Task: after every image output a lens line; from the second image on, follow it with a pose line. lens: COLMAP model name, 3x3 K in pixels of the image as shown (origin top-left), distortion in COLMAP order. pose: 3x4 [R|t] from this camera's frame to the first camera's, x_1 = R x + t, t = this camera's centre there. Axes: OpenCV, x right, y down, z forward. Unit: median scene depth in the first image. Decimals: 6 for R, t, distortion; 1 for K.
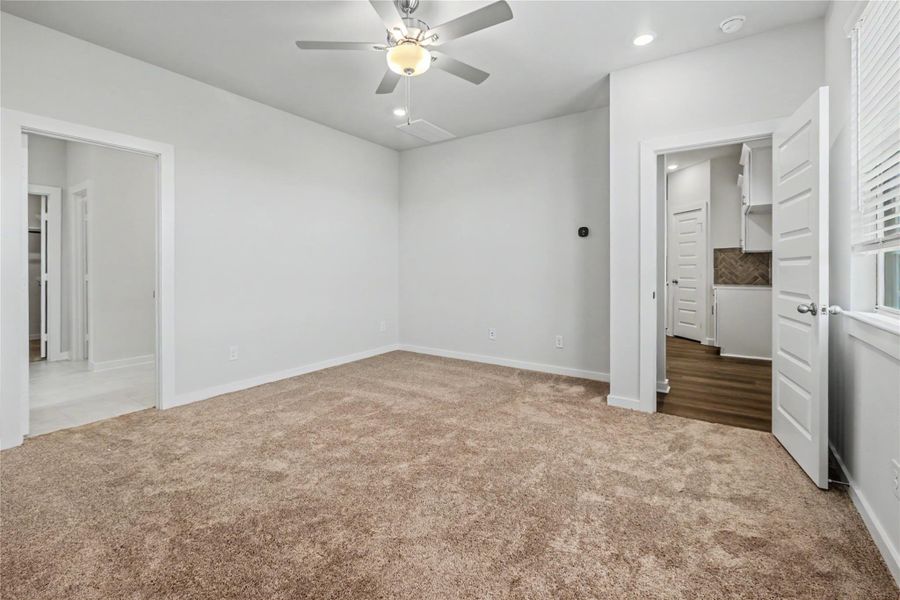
lens RADIAL K [[405.1, 0, 453.0], [0, 405.1, 266.3], [0, 0, 1]] dist [0.000190, 0.000310]
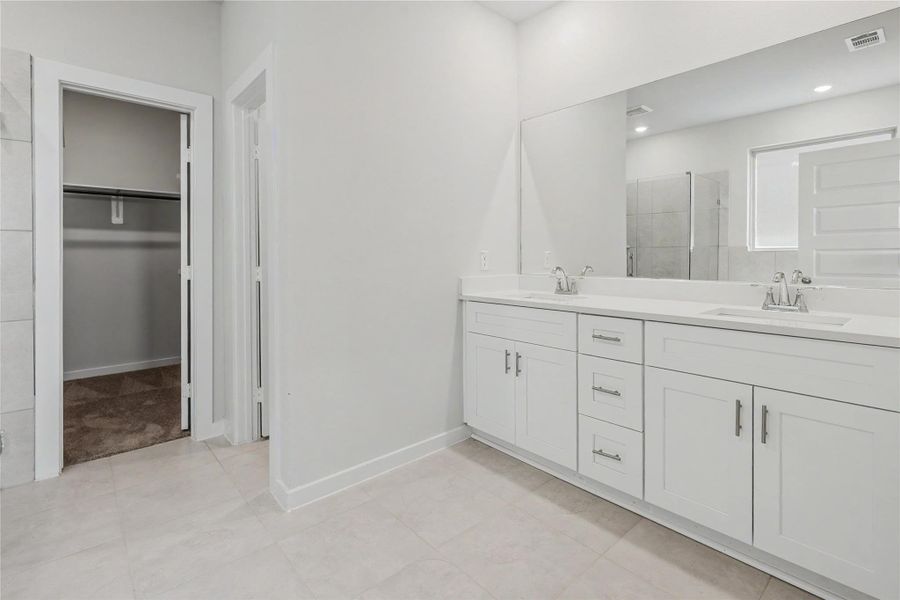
lens RADIAL K [[419.5, 0, 440.0], [0, 419.5, 252.7], [0, 0, 1]] dist [-0.000183, -0.000584]
pose [[0.969426, -0.003633, -0.245356, -0.566560], [0.003984, 0.999992, 0.000934, 0.000824], [0.245351, -0.001883, 0.969432, 0.565195]]
